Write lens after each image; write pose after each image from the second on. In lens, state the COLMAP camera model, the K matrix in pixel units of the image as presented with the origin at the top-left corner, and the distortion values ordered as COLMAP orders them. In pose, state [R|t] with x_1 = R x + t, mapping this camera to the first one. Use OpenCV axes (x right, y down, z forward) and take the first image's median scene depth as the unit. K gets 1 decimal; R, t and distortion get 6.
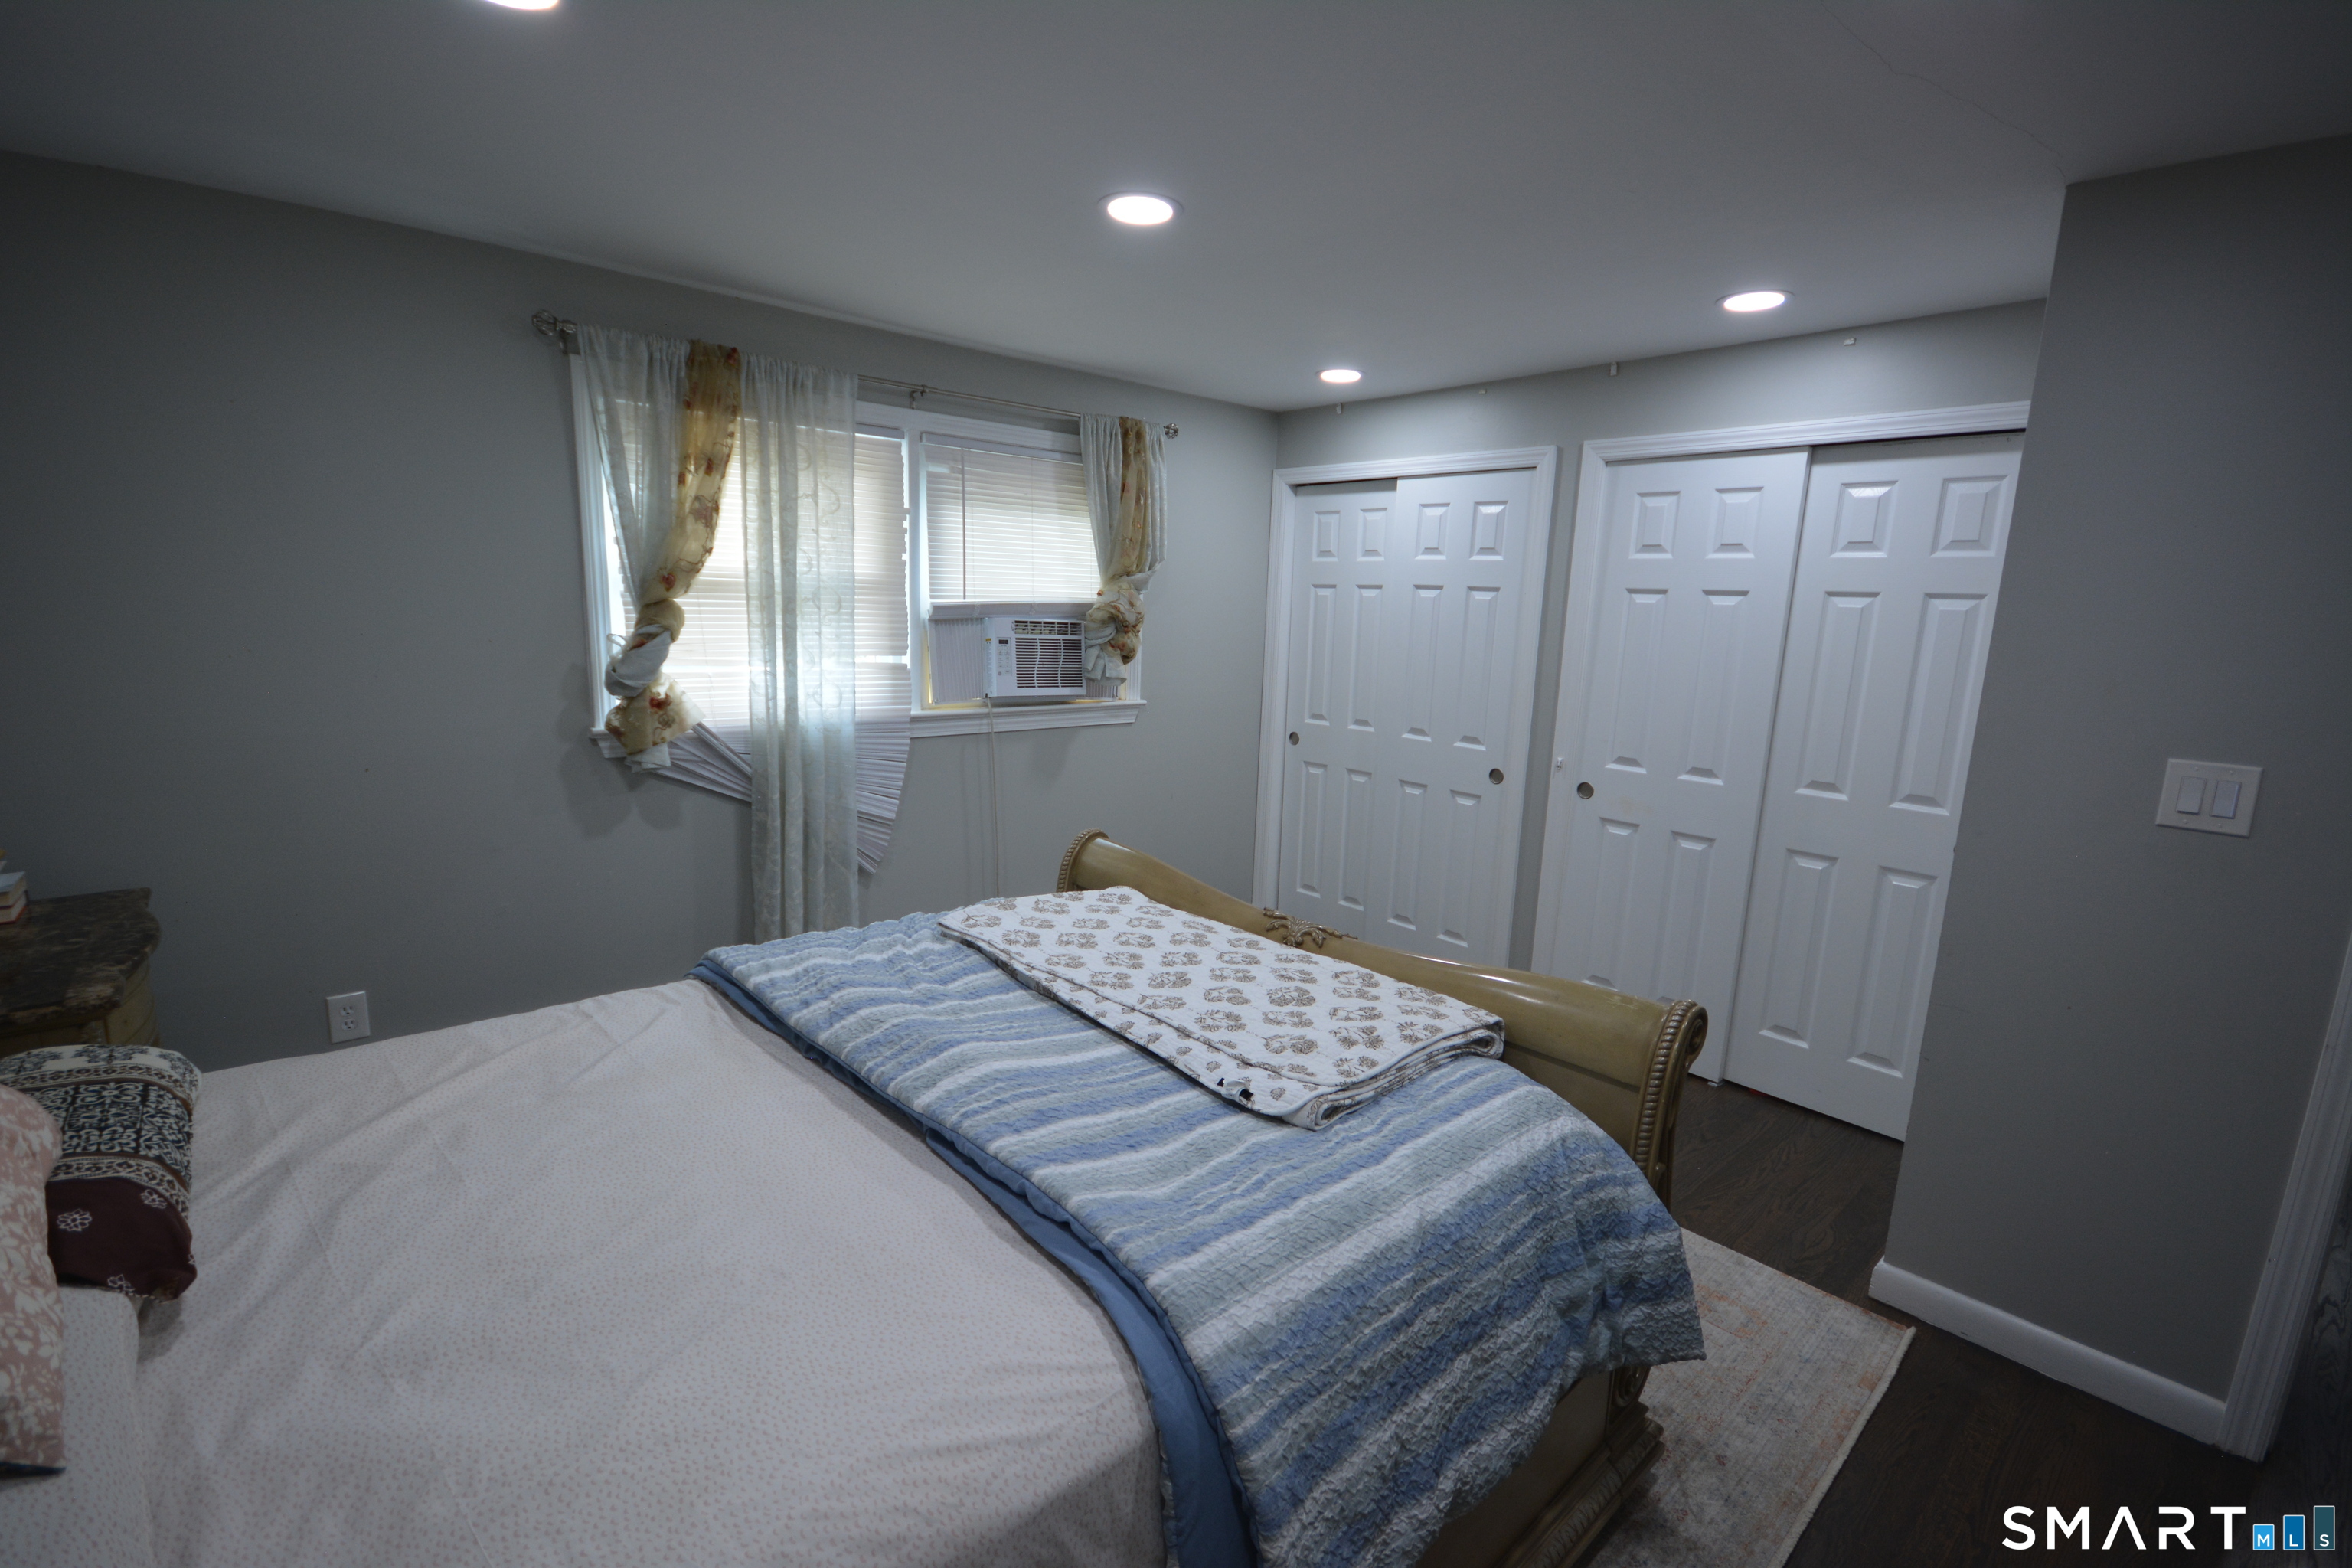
lens RADIAL K [[1033.1, 0, 1164.1], [0, 1033.1, 788.5], [0, 0, 1]] dist [0.008954, -0.000179]
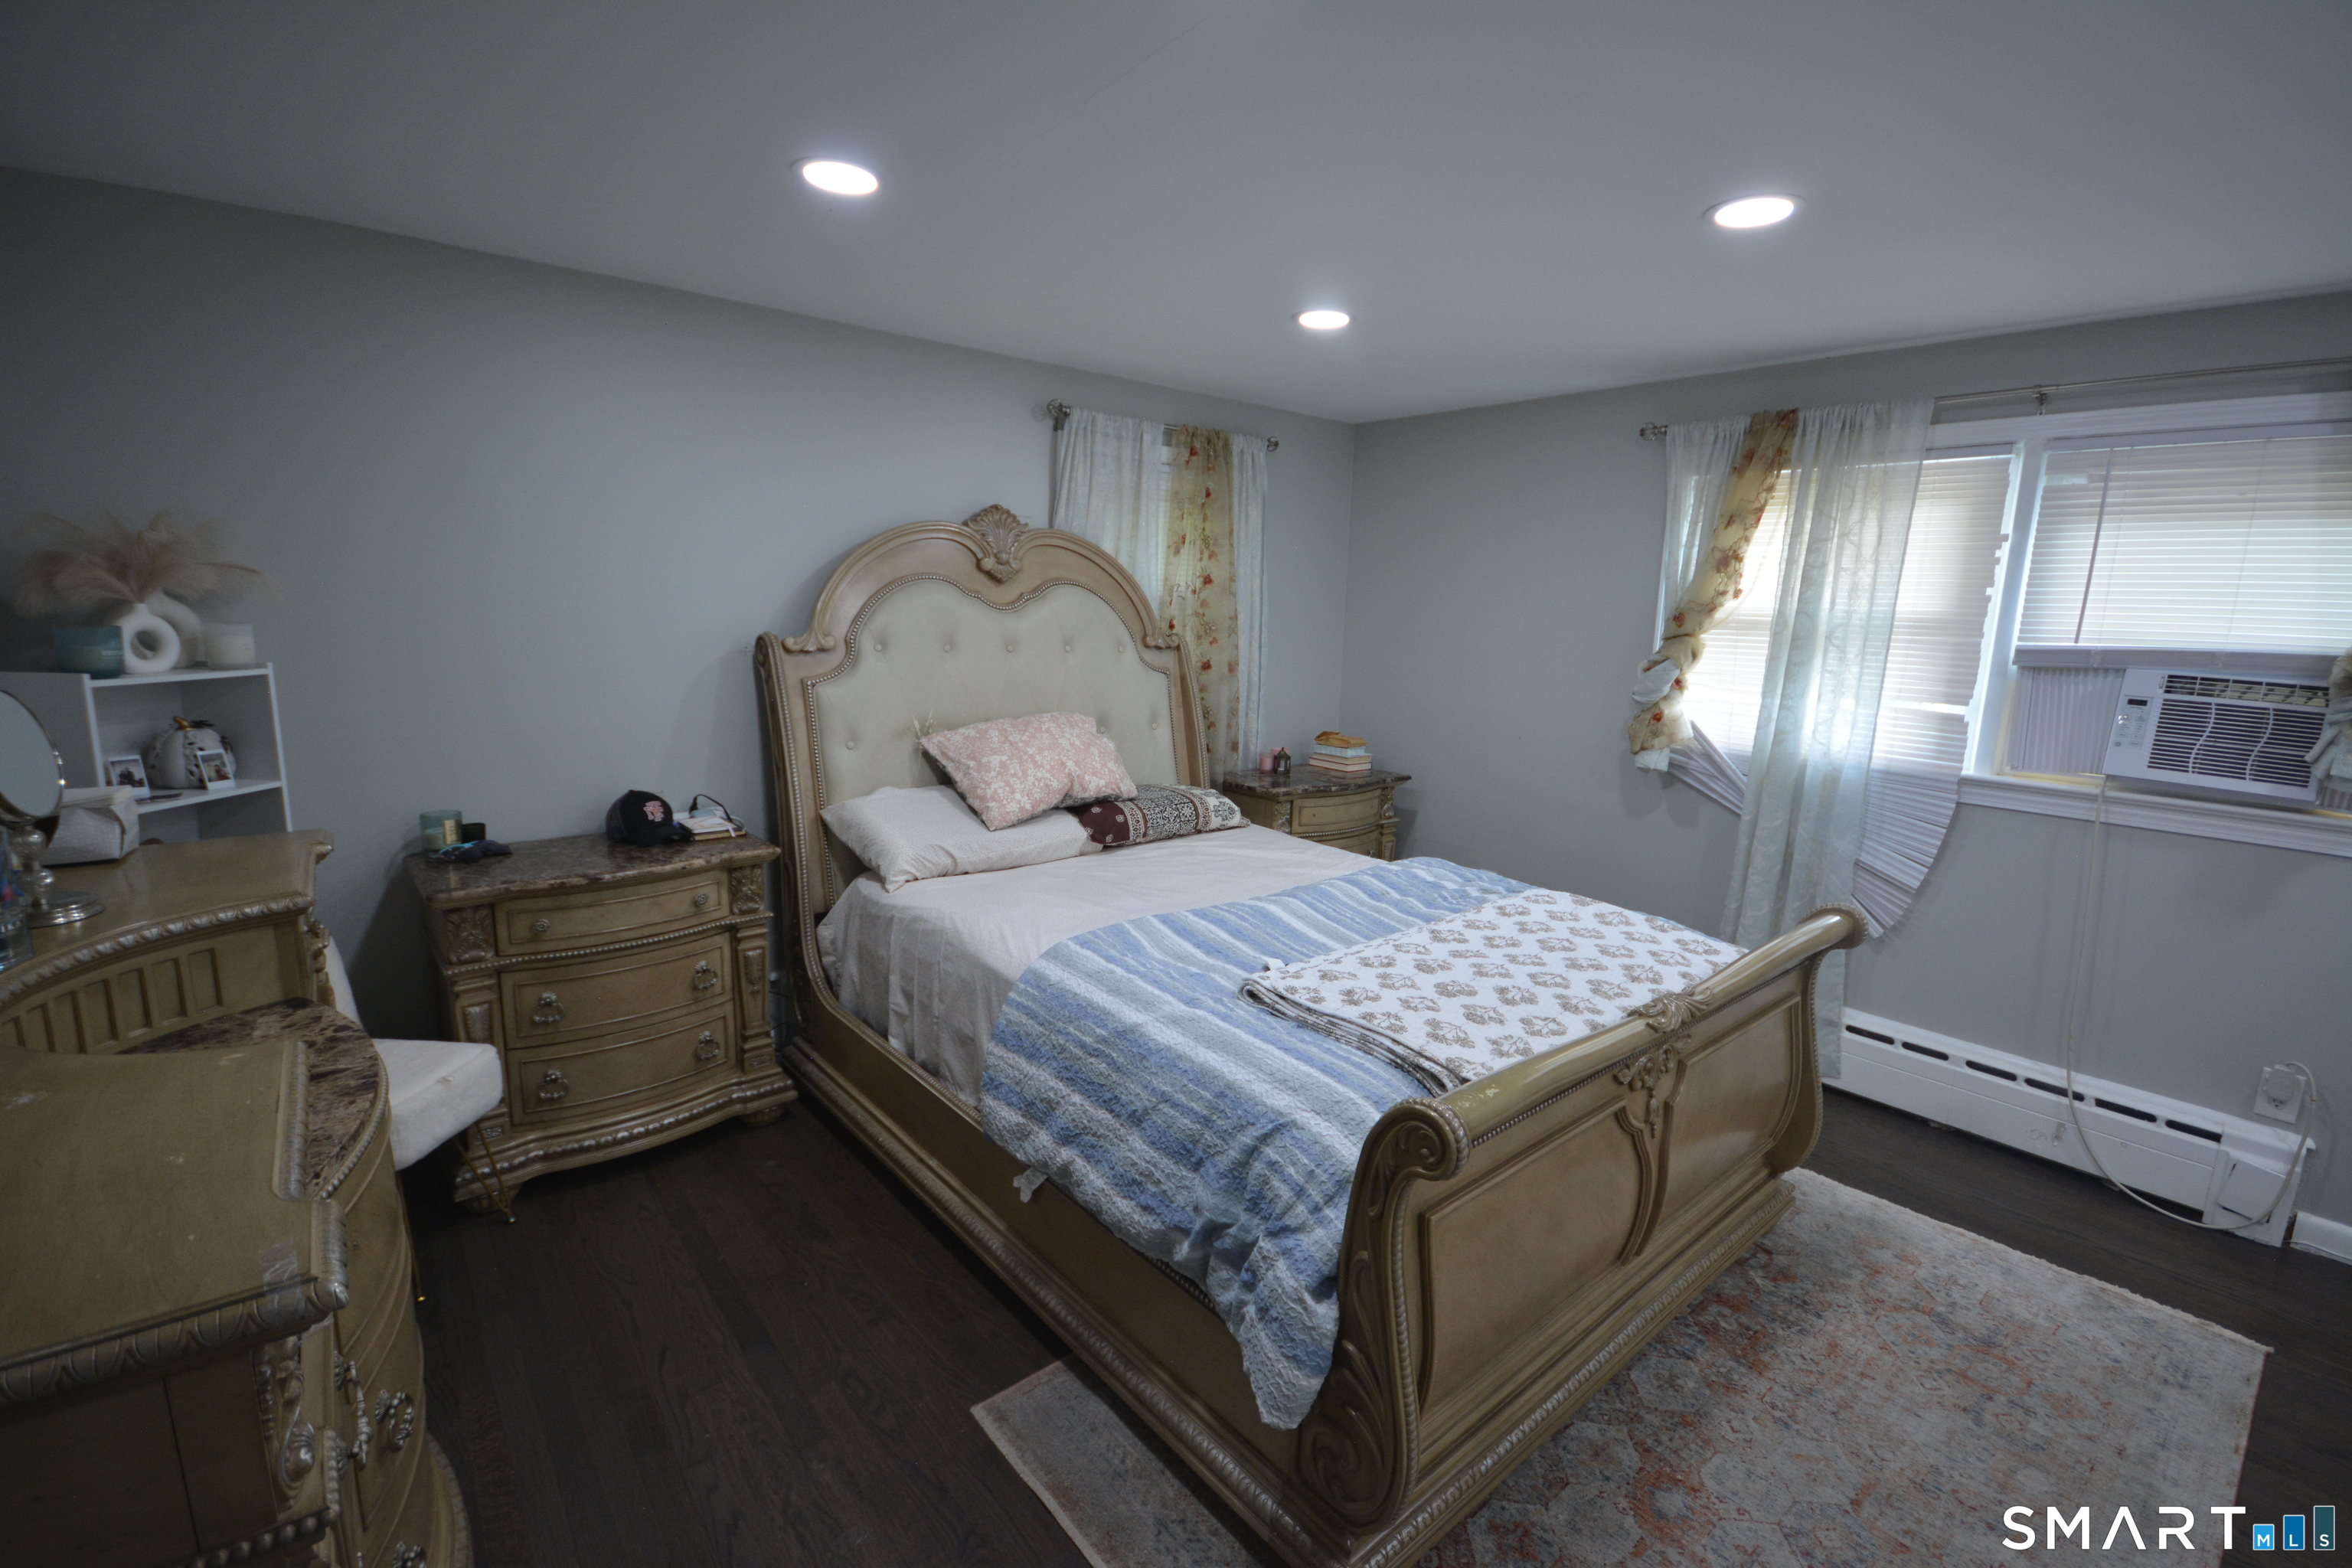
lens RADIAL K [[1006.2, 0, 1164.9], [0, 1006.2, 807.7], [0, 0, 1]] dist [-0.026212, -0.000540]
pose [[-0.044074, 0.161945, -0.985815, 0.695839], [-0.208940, 0.963457, 0.167613, -0.052546], [0.976935, 0.213364, -0.008627, 0.432256]]
